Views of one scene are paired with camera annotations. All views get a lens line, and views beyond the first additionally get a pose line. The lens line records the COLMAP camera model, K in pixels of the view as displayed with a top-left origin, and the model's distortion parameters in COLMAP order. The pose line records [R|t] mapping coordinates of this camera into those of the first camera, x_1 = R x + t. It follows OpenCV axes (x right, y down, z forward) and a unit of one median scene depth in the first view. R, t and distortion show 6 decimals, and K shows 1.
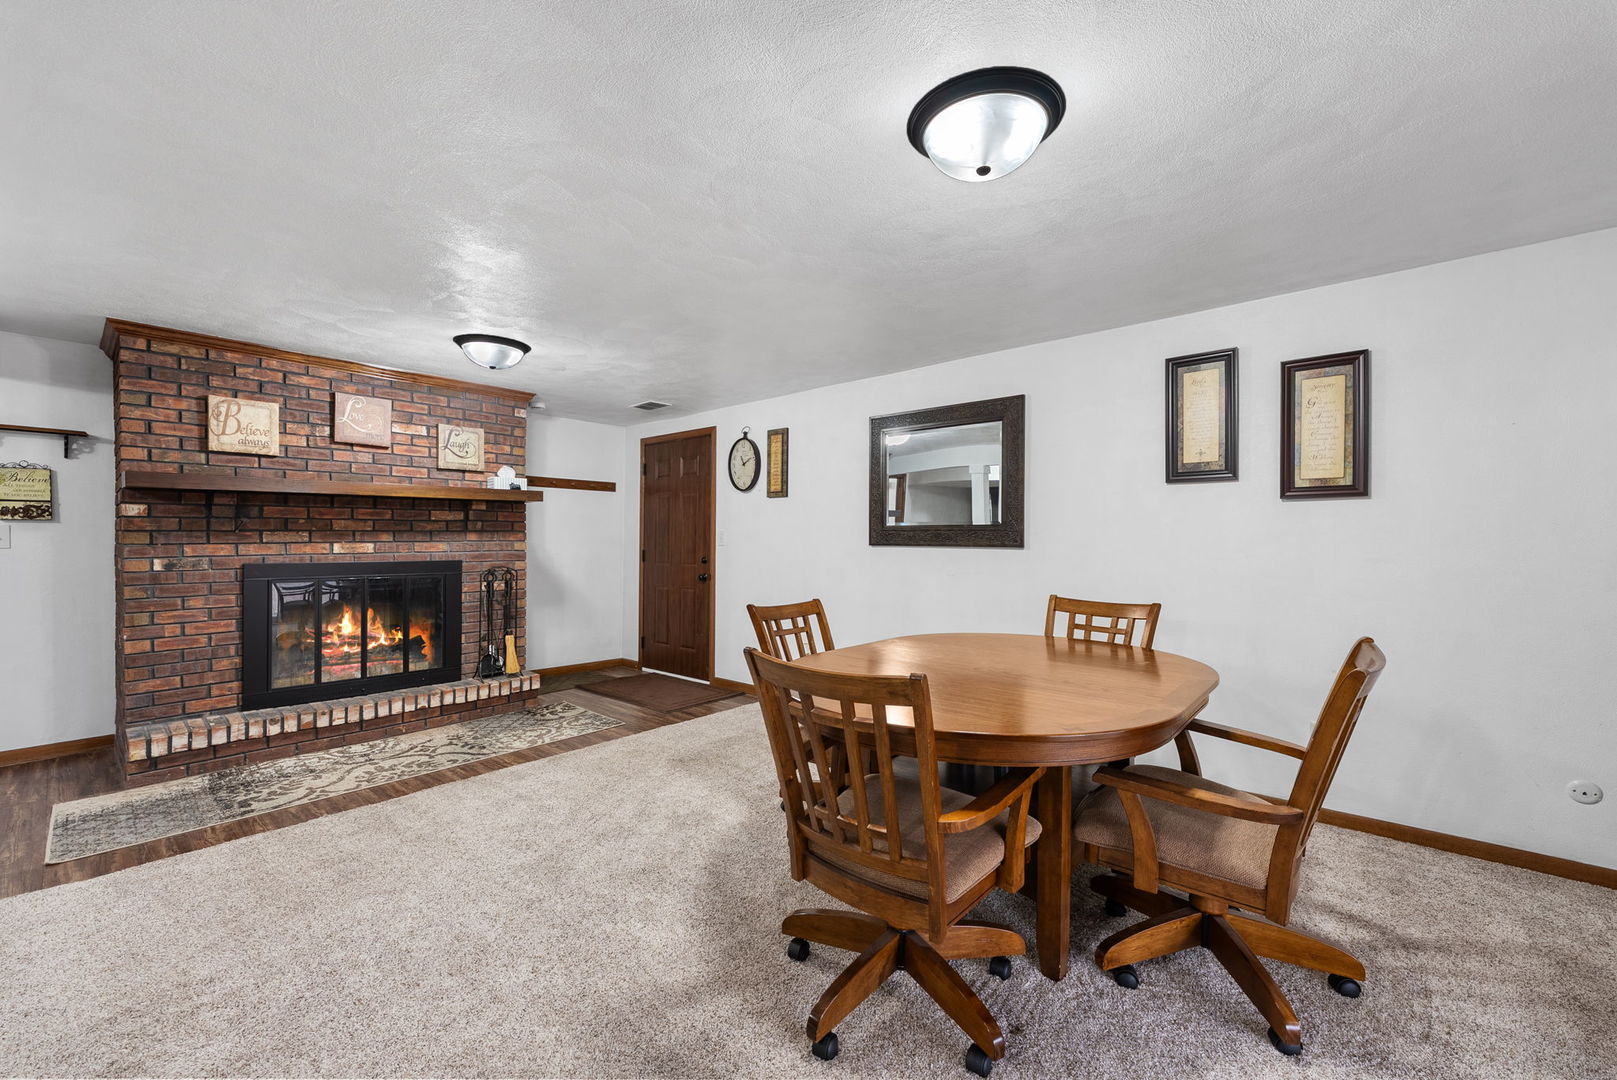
lens RADIAL K [[654.2, 0, 793.4], [0, 654.2, 539.2], [0, 0, 1]] dist [-0.001140, -0.000444]
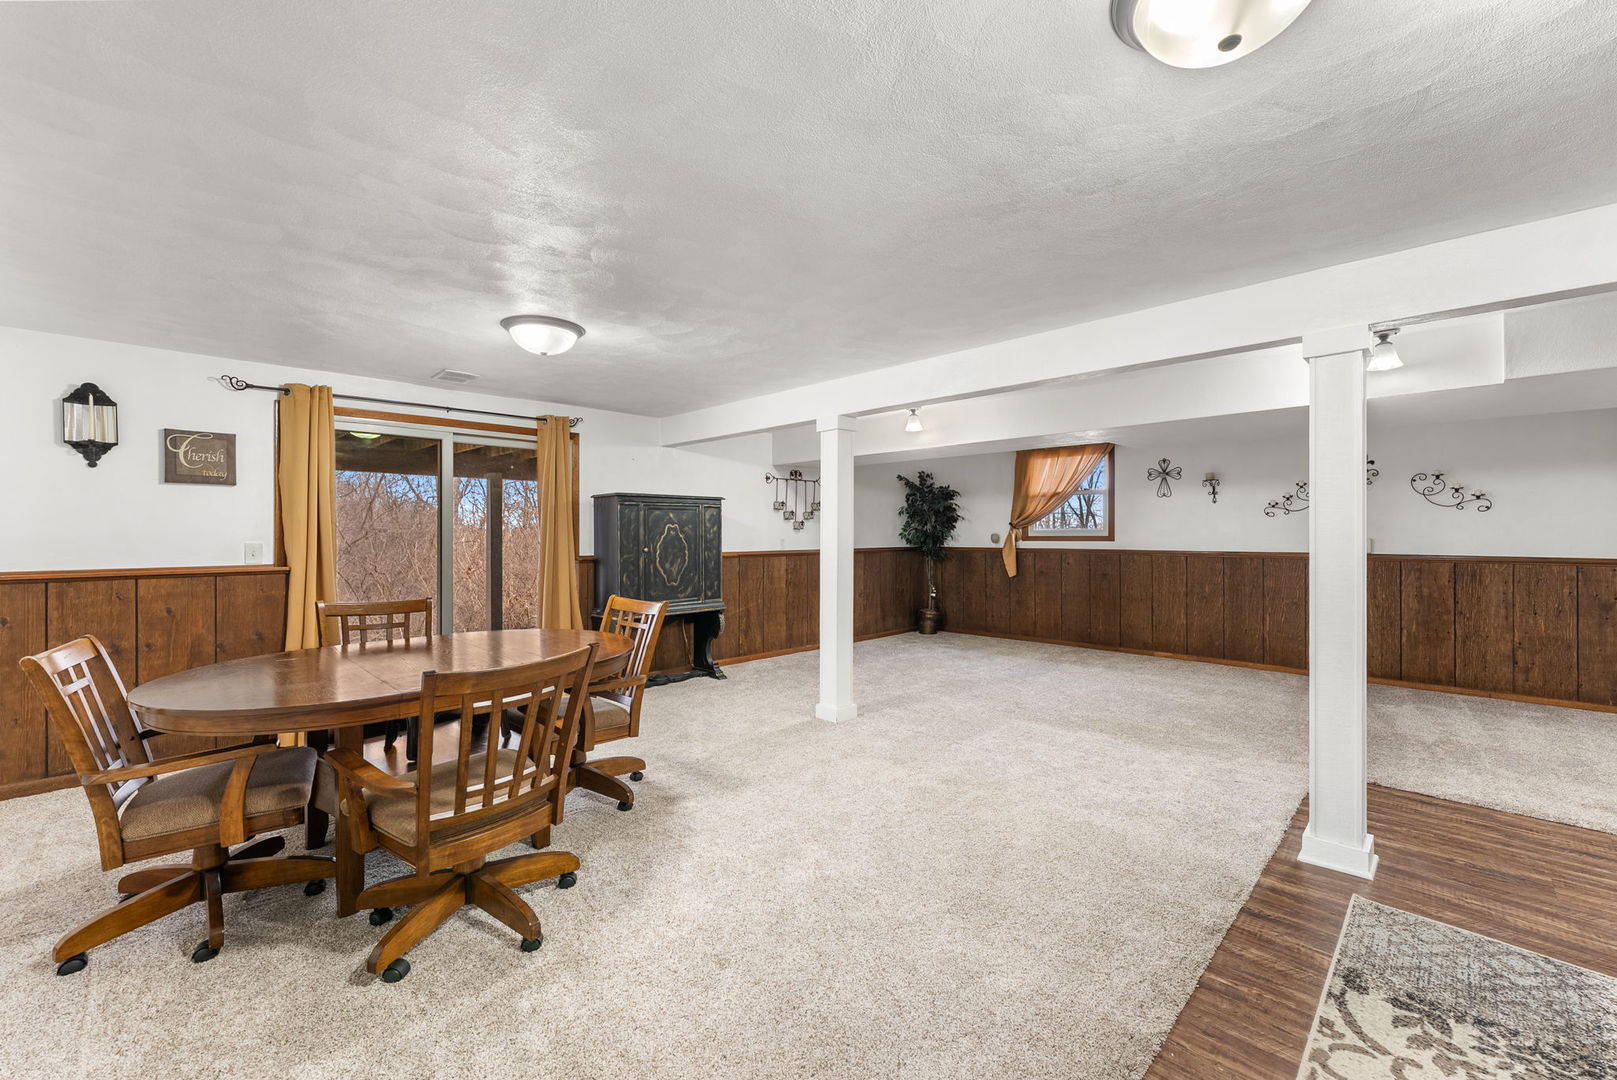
lens RADIAL K [[654.2, 0, 802.6], [0, 654.2, 537.2], [0, 0, 1]] dist [-0.001140, -0.000444]
pose [[-0.997780, -0.000700, 0.066599, -0.267360], [0.000072, 0.999933, 0.011579, -0.022252], [-0.066602, 0.011558, -0.997713, 1.314784]]
